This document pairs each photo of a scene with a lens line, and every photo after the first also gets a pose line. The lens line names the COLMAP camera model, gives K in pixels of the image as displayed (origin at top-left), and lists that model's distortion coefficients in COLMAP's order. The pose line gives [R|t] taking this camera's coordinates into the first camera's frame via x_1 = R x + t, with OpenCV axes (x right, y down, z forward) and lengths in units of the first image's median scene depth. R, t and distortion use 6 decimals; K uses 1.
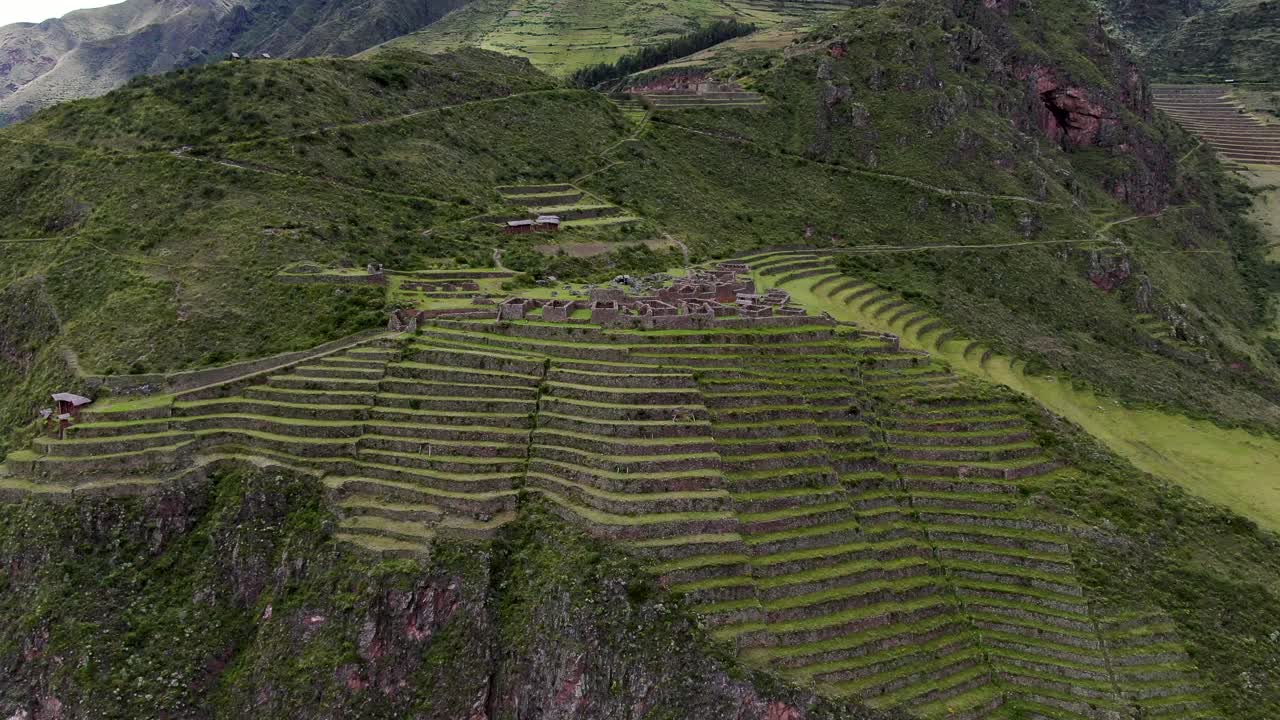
lens RADIAL K [[999.0, 0, 636.9], [0, 999.0, 358.7], [0, 0, 1]] dist [-0.012686, 0.003090]
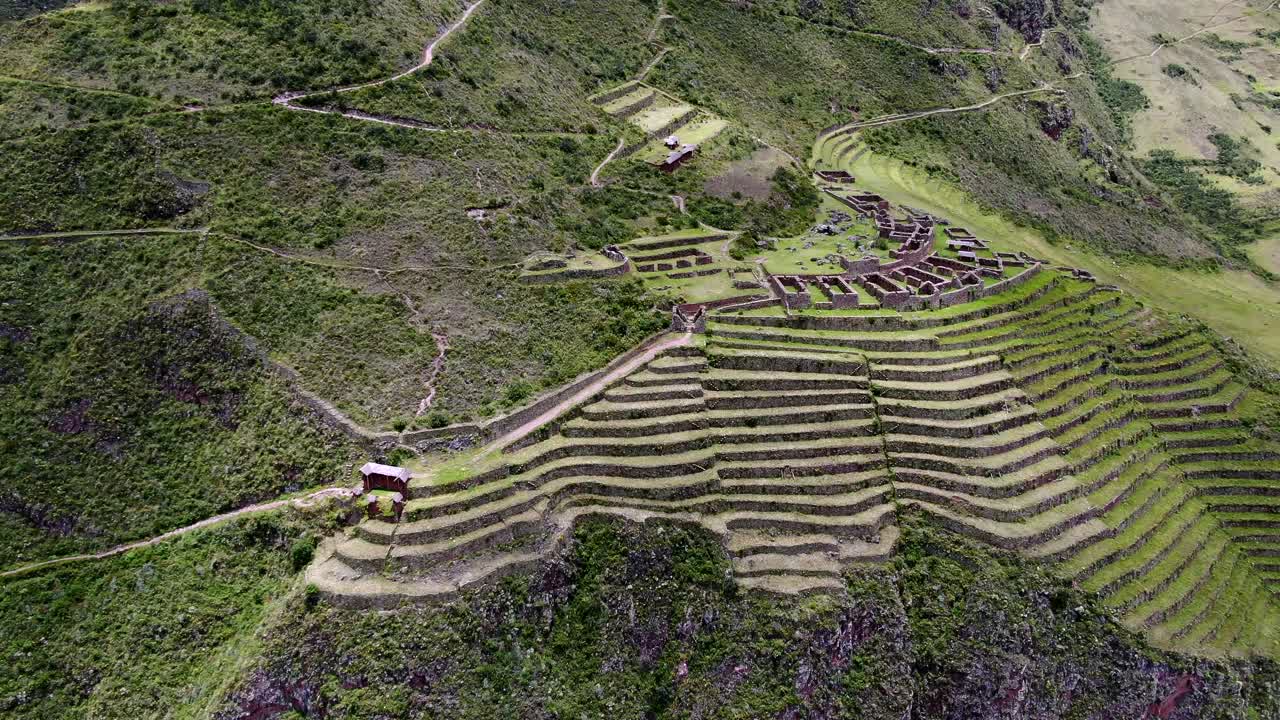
lens RADIAL K [[999.0, 0, 639.6], [0, 999.0, 356.3], [0, 0, 1]] dist [-0.012686, 0.003090]
pose [[0.956450, -0.115334, 0.268143, -0.540219], [0.050760, 0.970351, 0.236308, -0.232259], [-0.287447, -0.212406, 0.933947, 0.142166]]
